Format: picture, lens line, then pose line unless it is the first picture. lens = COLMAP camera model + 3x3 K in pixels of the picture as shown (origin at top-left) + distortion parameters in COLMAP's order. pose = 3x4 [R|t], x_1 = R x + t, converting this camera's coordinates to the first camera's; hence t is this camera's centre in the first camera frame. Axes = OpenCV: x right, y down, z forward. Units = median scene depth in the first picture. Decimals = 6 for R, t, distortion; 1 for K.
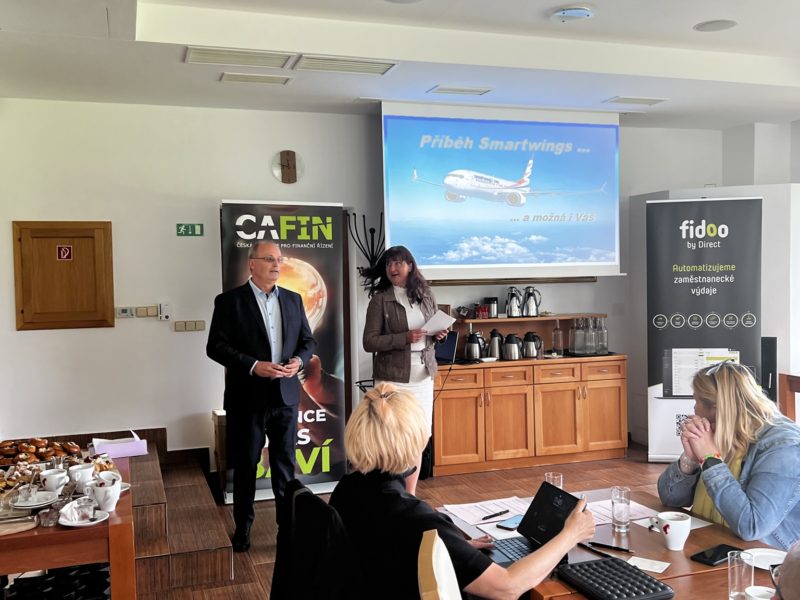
lens RADIAL K [[796.9, 0, 400.0], [0, 796.9, 300.0], [0, 0, 1]] dist [0.067294, -0.172730]
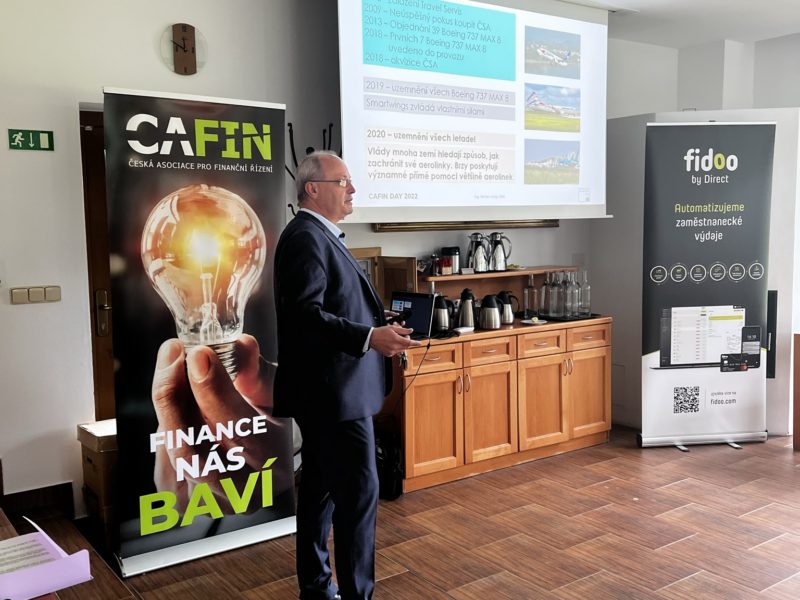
lens RADIAL K [[781.7, 0, 384.9], [0, 781.7, 297.3], [0, 0, 1]] dist [0.110623, -0.316814]
pose [[0.959437, -0.026192, 0.280703, -0.167434], [0.010708, 0.998342, 0.056554, 0.001850], [-0.281719, -0.051255, 0.958127, 0.320663]]
